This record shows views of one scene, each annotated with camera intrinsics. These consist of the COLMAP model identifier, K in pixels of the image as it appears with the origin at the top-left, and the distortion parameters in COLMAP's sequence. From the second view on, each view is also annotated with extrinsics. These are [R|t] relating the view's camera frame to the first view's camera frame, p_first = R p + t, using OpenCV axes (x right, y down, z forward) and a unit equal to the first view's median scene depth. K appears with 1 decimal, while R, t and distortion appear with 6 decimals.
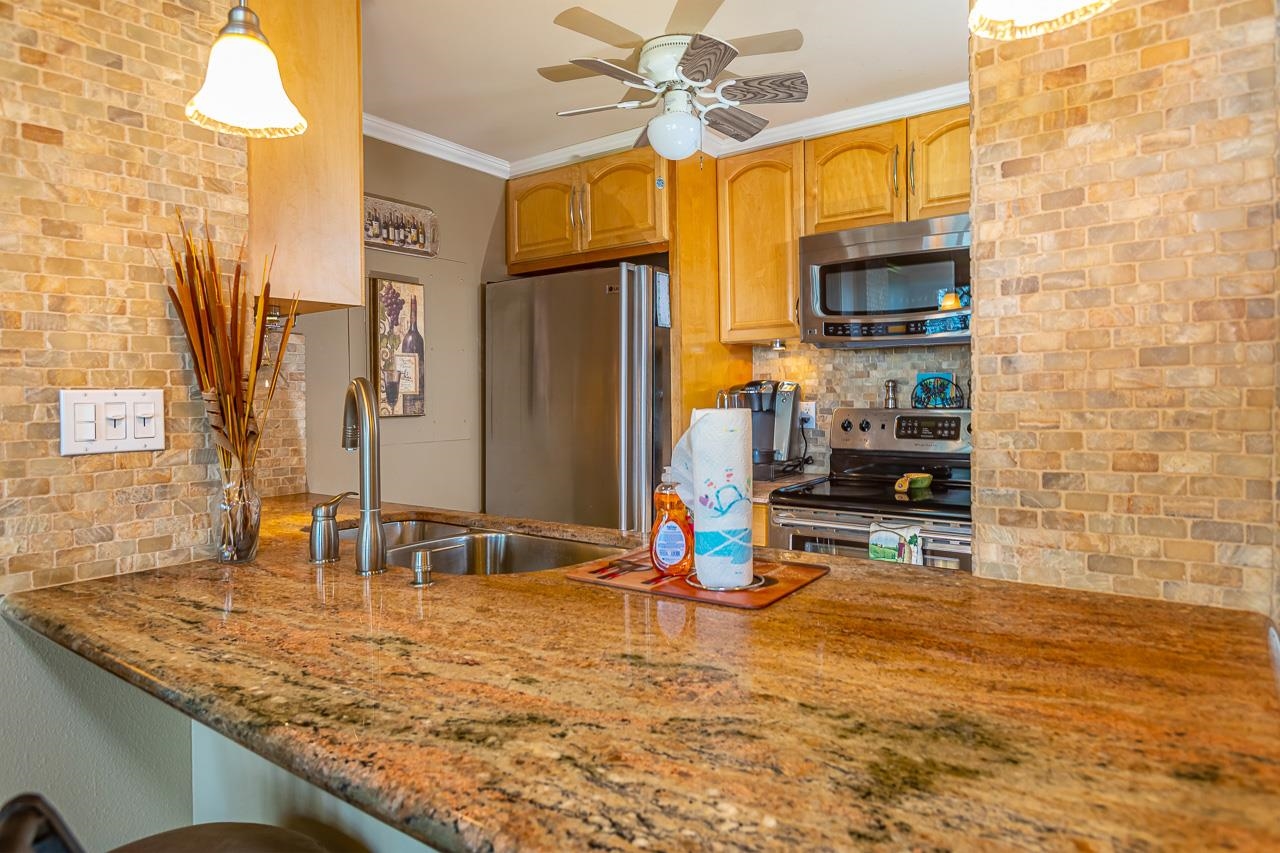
lens RADIAL K [[756.2, 0, 639.2], [0, 756.2, 384.2], [0, 0, 1]] dist [0.001224, 0.000320]
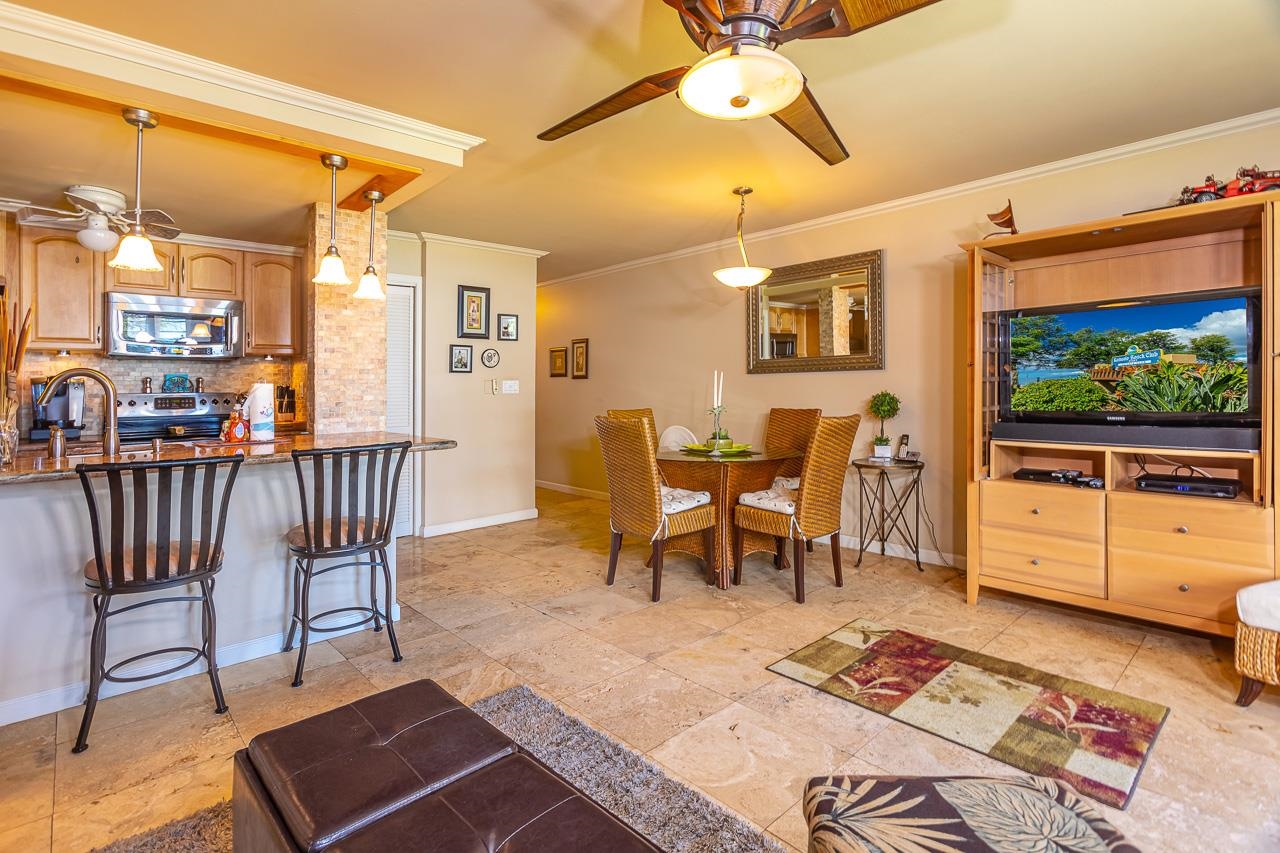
lens RADIAL K [[620.1, 0, 641.8], [0, 620.1, 401.5], [0, 0, 1]] dist [-0.023124, 0.020881]
pose [[0.193372, -0.010827, 0.981066, -0.899892], [-0.003221, 0.999927, 0.011670, 0.031859], [-0.981120, -0.005417, 0.193323, -0.437033]]
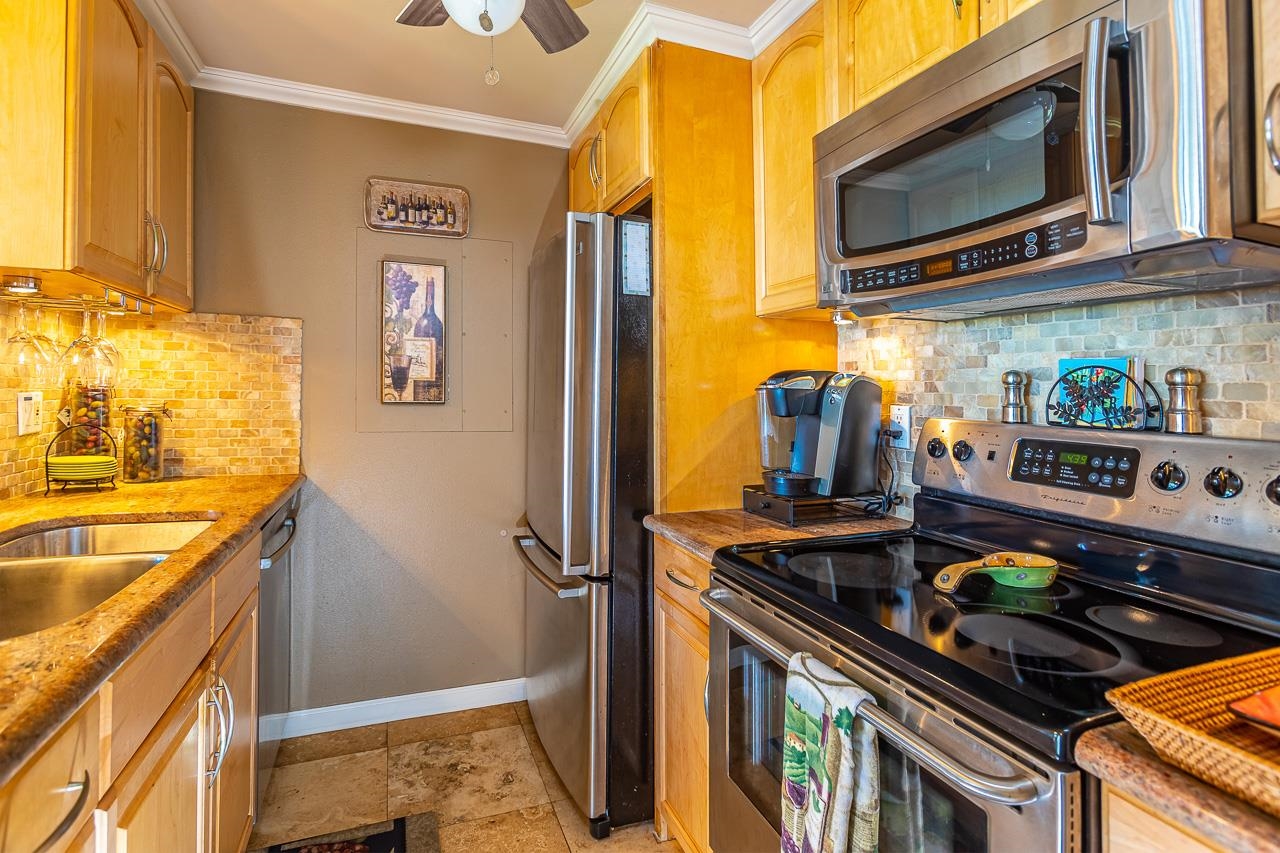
lens RADIAL K [[631.8, 0, 639.2], [0, 631.8, 365.0], [0, 0, 1]] dist [-0.003362, -0.000402]
pose [[0.835610, 0.005534, -0.549296, 0.371776], [-0.019017, 0.999641, -0.018860, 0.003698], [0.548994, 0.026205, 0.835415, 0.490381]]
